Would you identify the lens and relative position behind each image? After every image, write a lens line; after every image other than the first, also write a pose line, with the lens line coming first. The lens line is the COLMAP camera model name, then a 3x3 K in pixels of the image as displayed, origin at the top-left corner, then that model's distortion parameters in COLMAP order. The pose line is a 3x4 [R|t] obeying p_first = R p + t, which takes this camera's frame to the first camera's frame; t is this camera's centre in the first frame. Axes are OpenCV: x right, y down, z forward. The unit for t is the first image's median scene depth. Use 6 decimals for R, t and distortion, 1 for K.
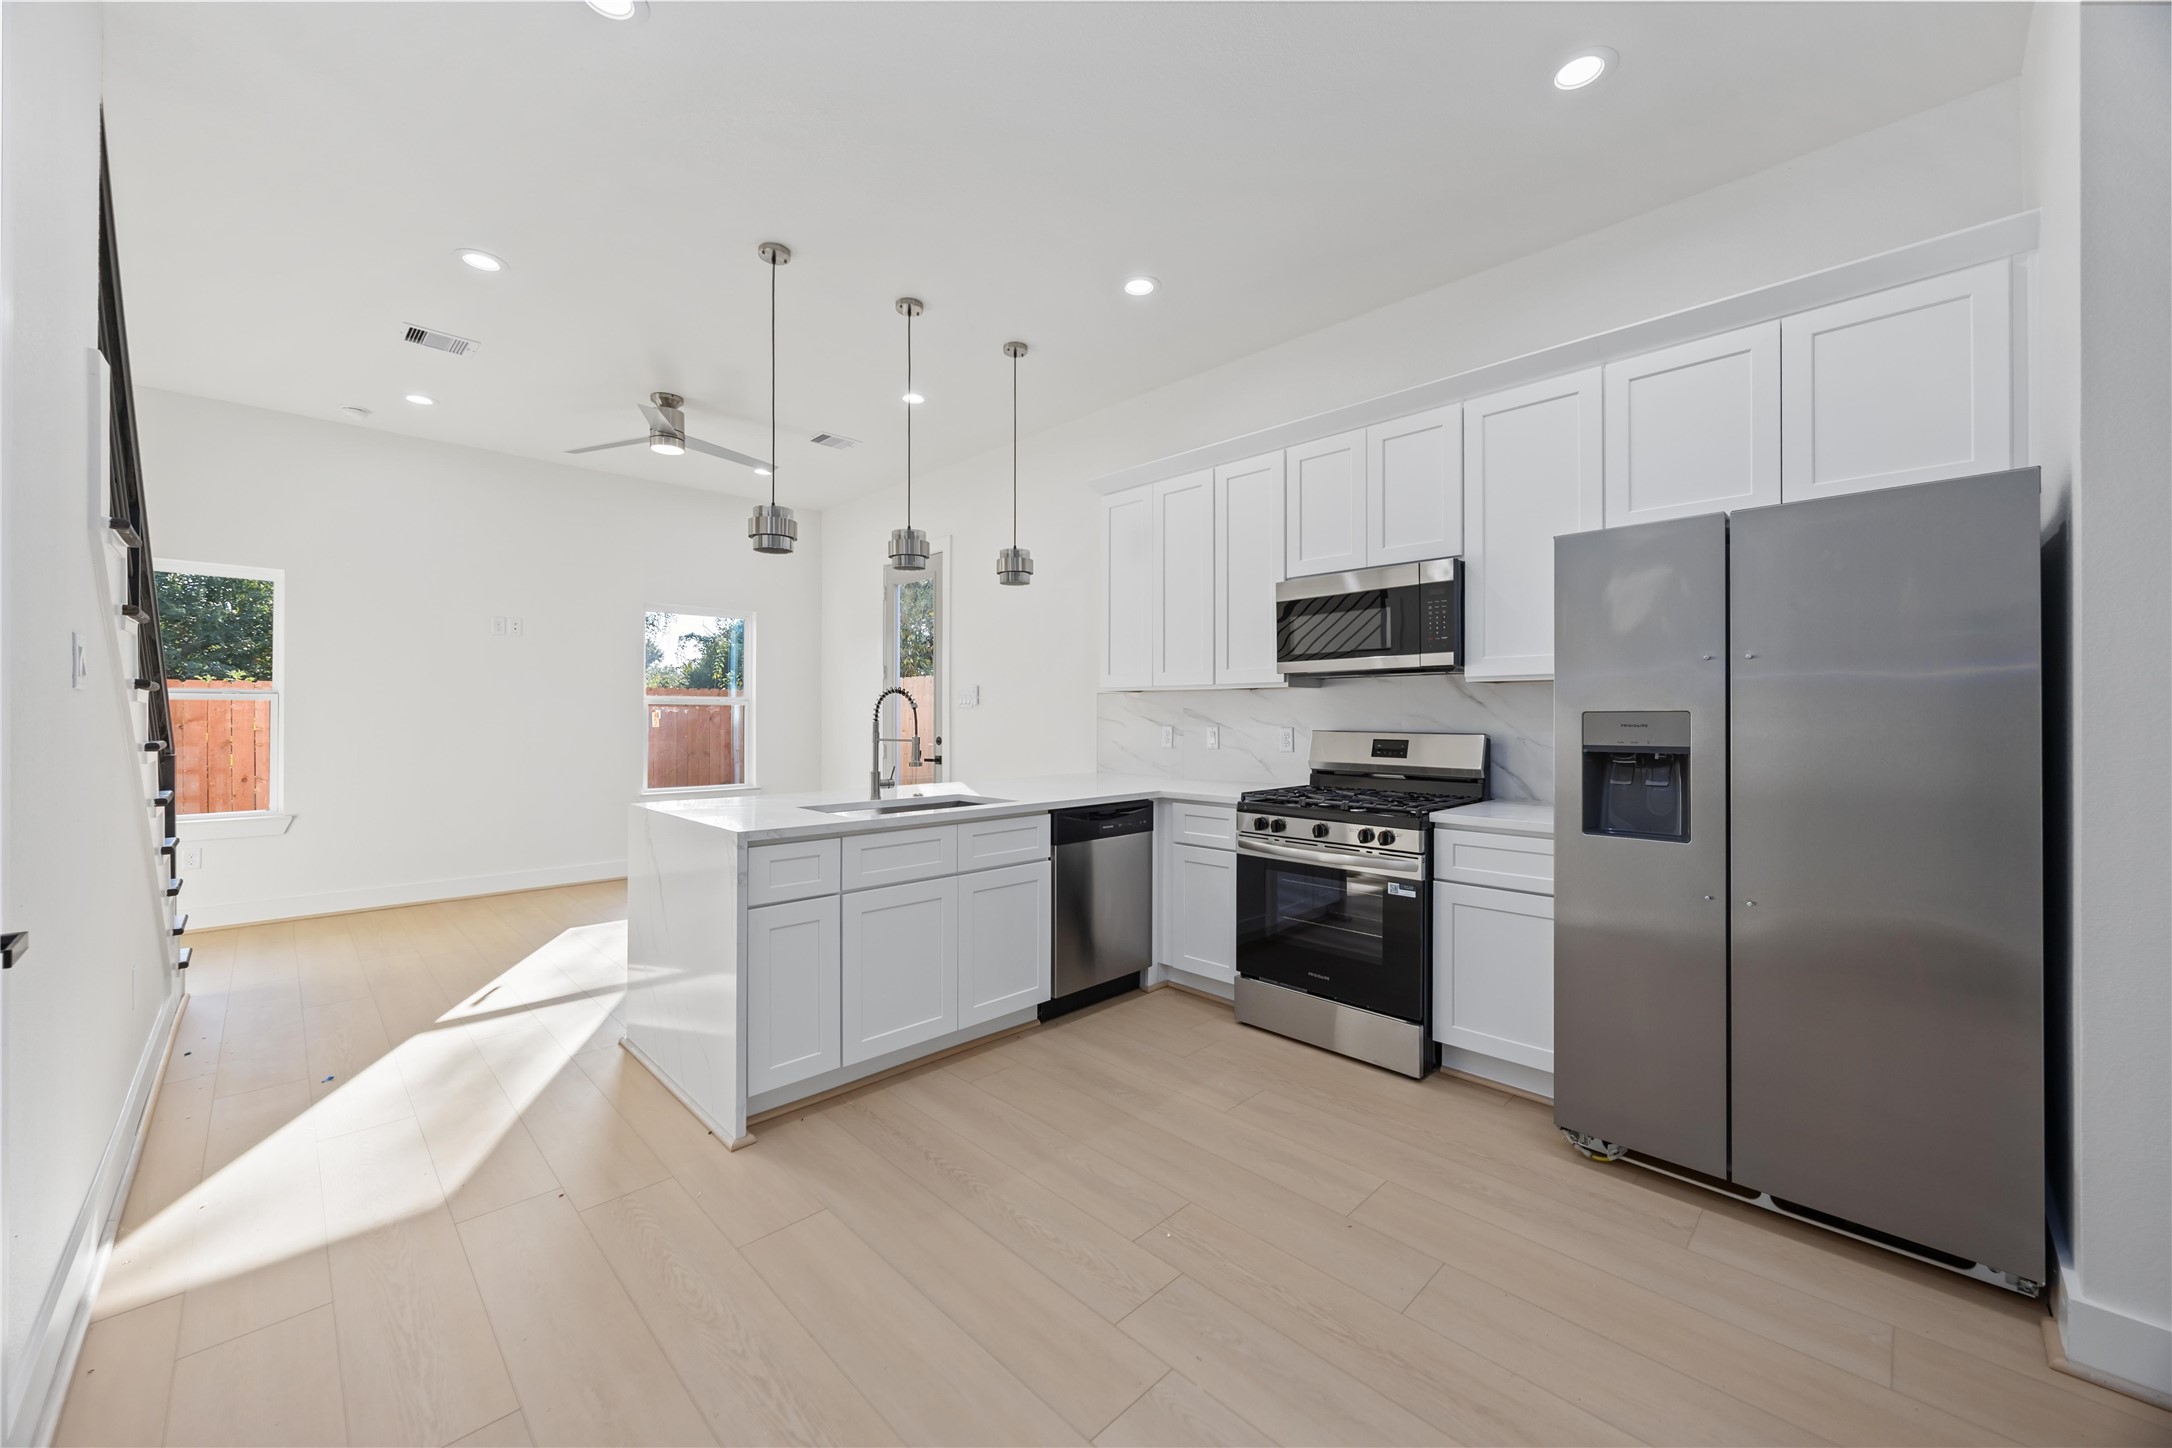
lens RADIAL K [[827.8, 0, 1082.3], [0, 827.8, 712.5], [0, 0, 1]] dist [-0.001360, 0.000003]
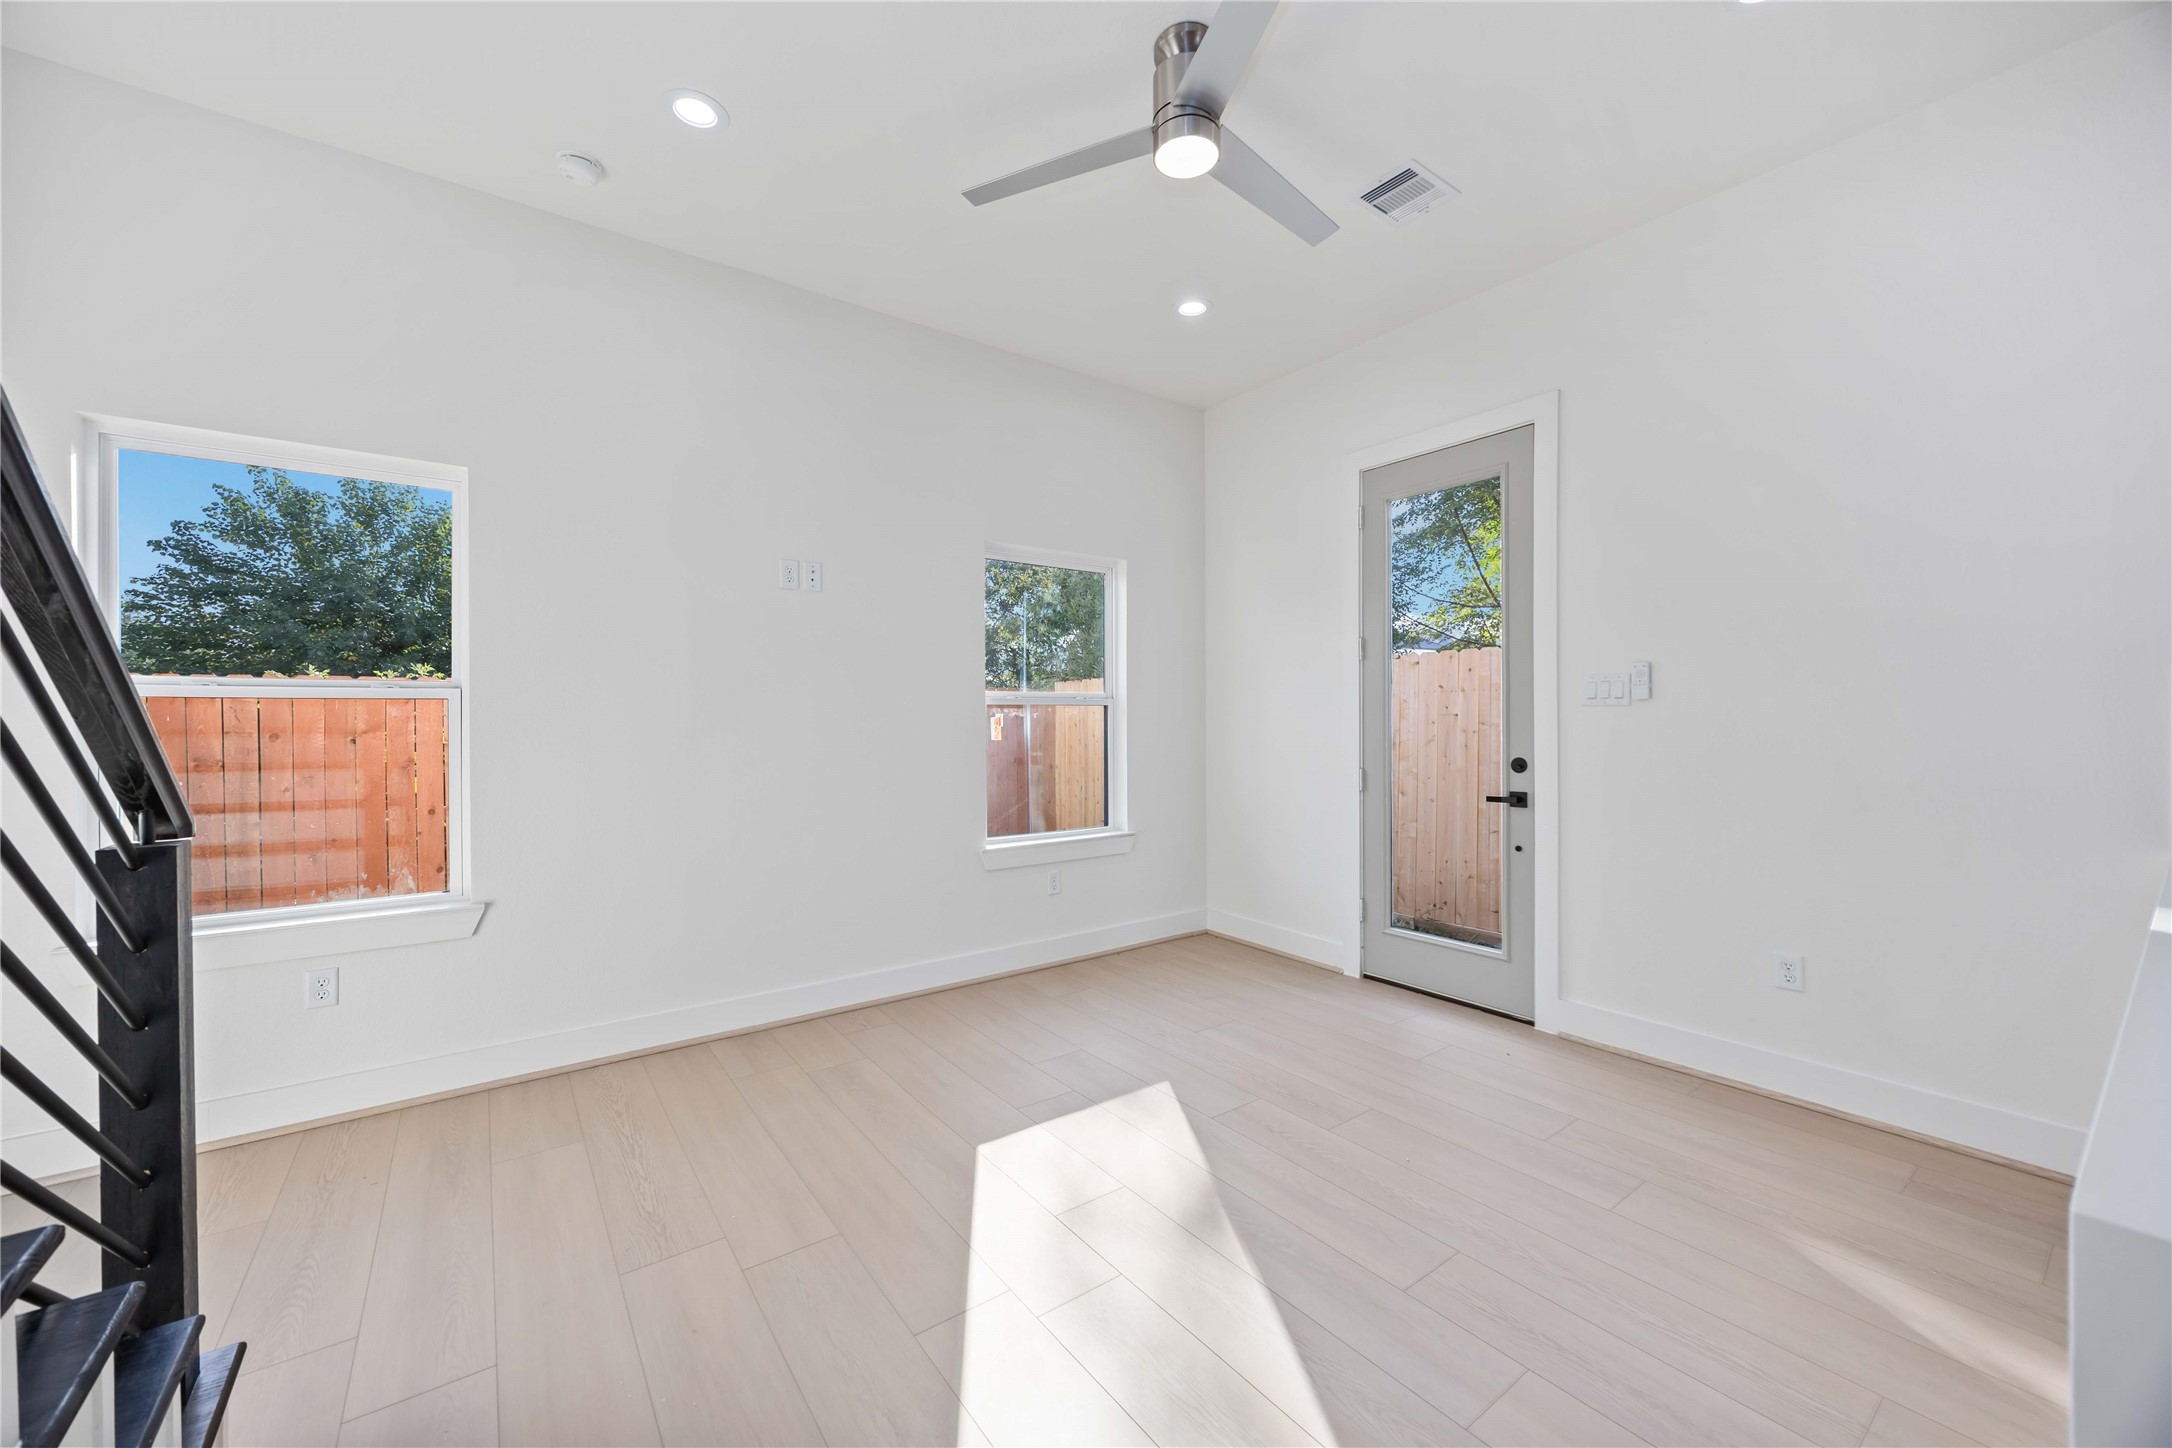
lens RADIAL K [[827.4, 0, 1086.0], [0, 827.4, 724.0], [0, 0, 1]] dist [0.000106, -0.000006]
pose [[0.989850, -0.004389, -0.142051, -0.467878], [0.005257, 0.999970, 0.005736, 0.002282], [0.142021, -0.006424, 0.989843, 0.499054]]
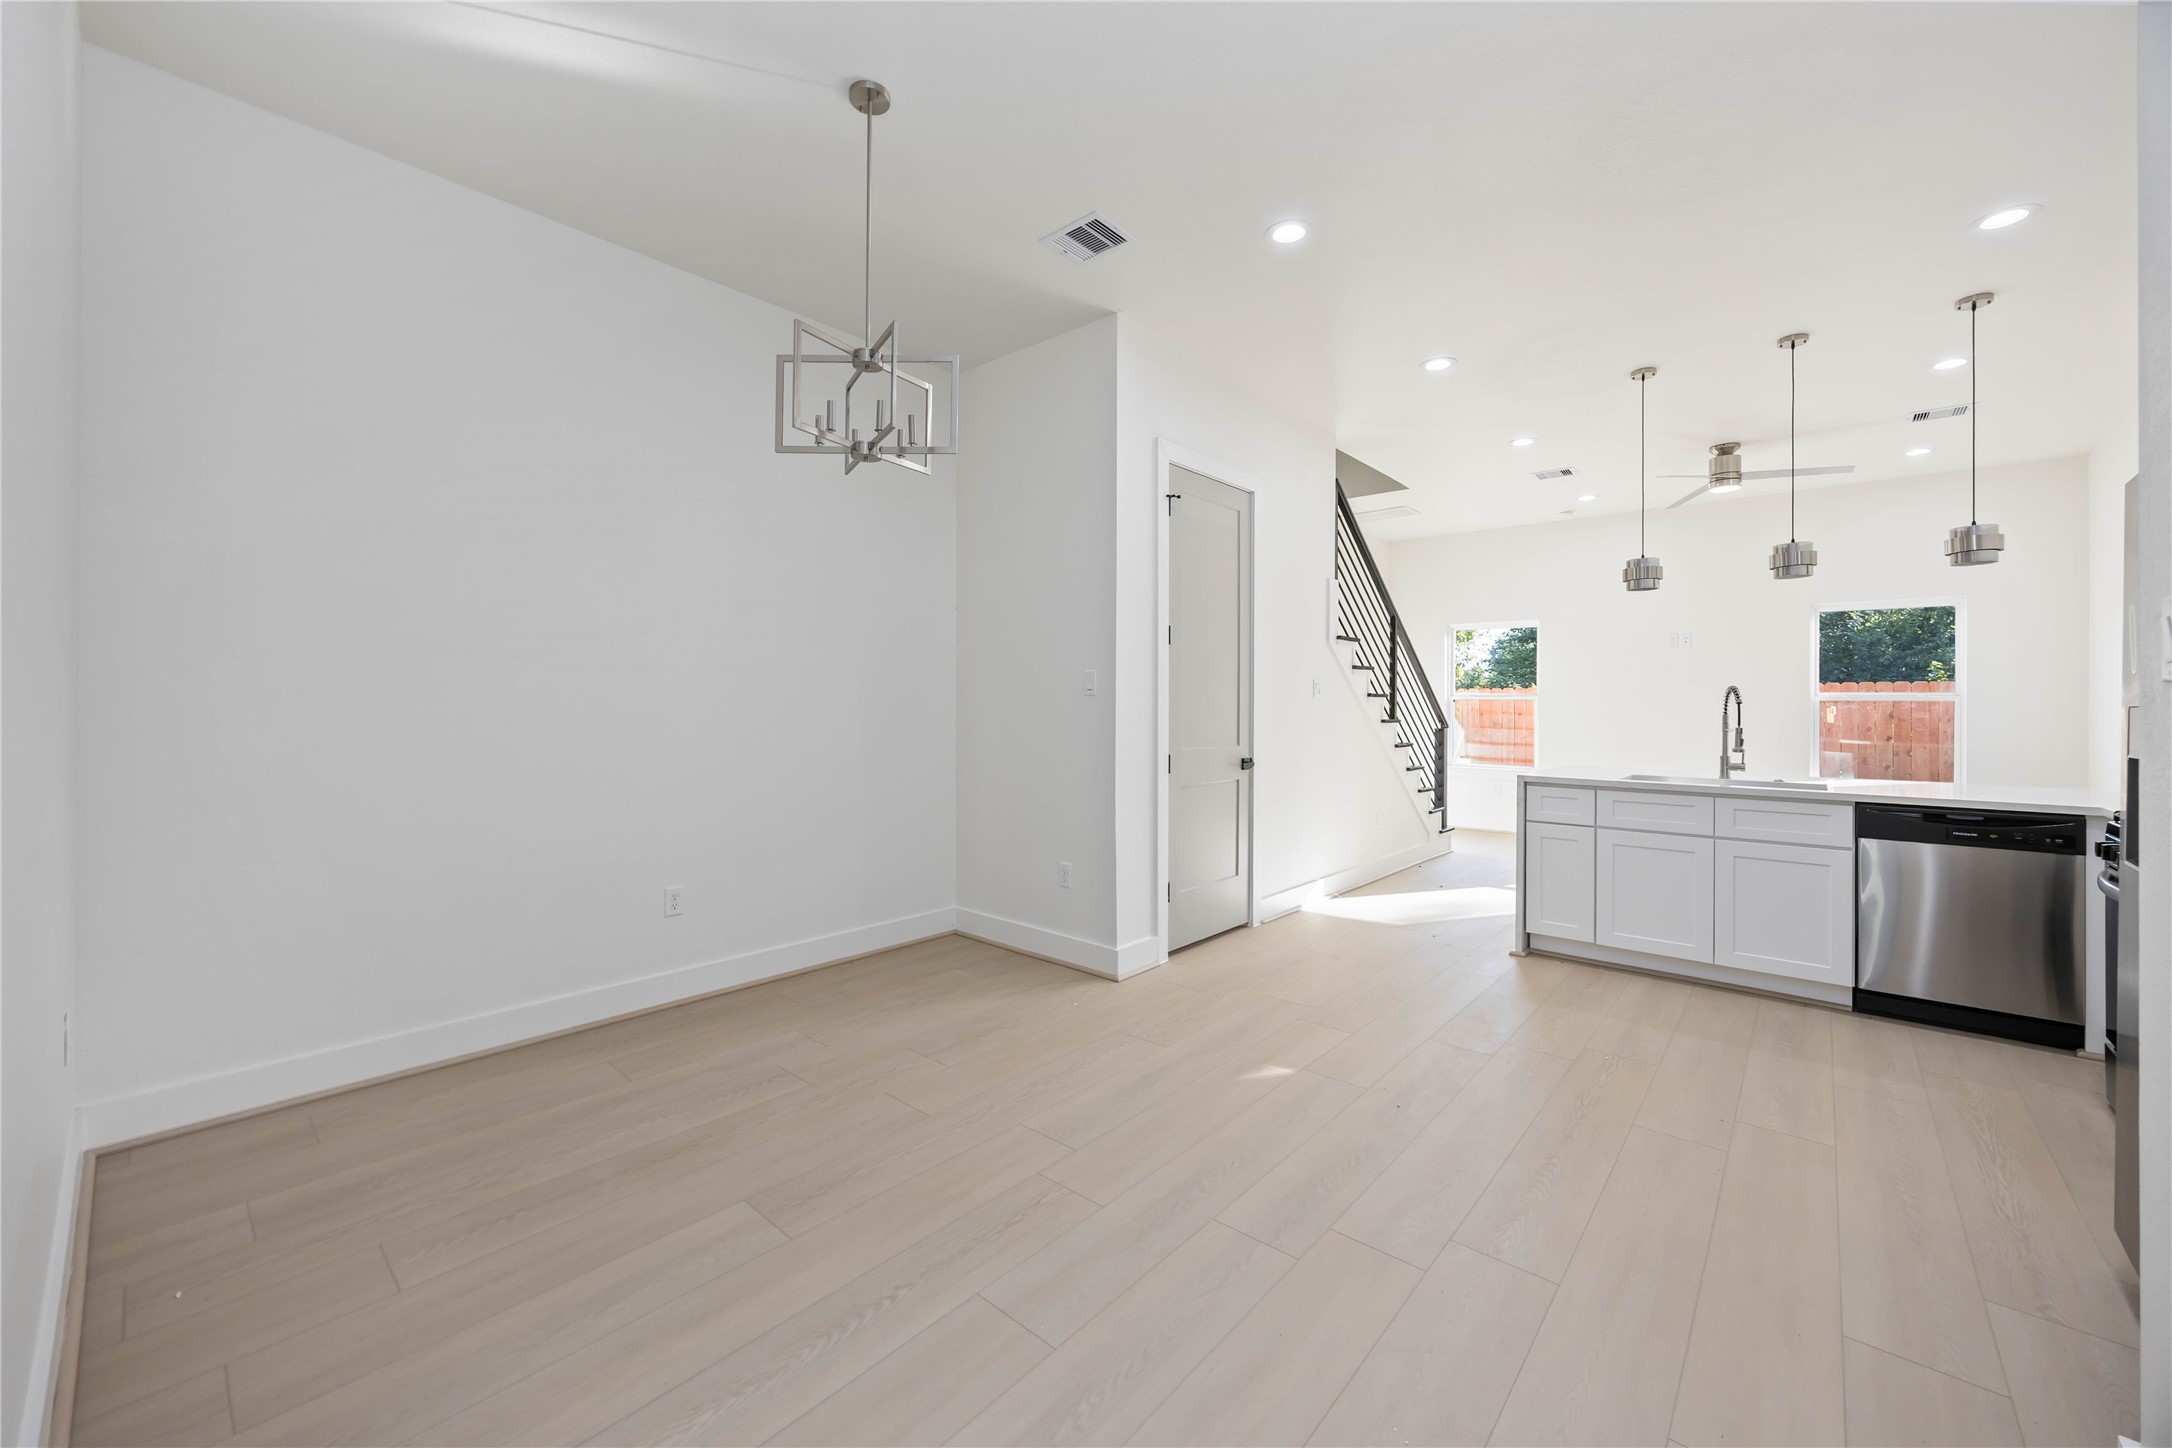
lens RADIAL K [[827.8, 0, 1082.3], [0, 827.8, 712.5], [0, 0, 1]] dist [-0.001360, 0.000003]
pose [[0.070214, 0.006861, -0.997508, 0.606511], [-0.004165, 0.999970, 0.006585, 0.002497], [0.997523, 0.003692, 0.070240, -0.016954]]
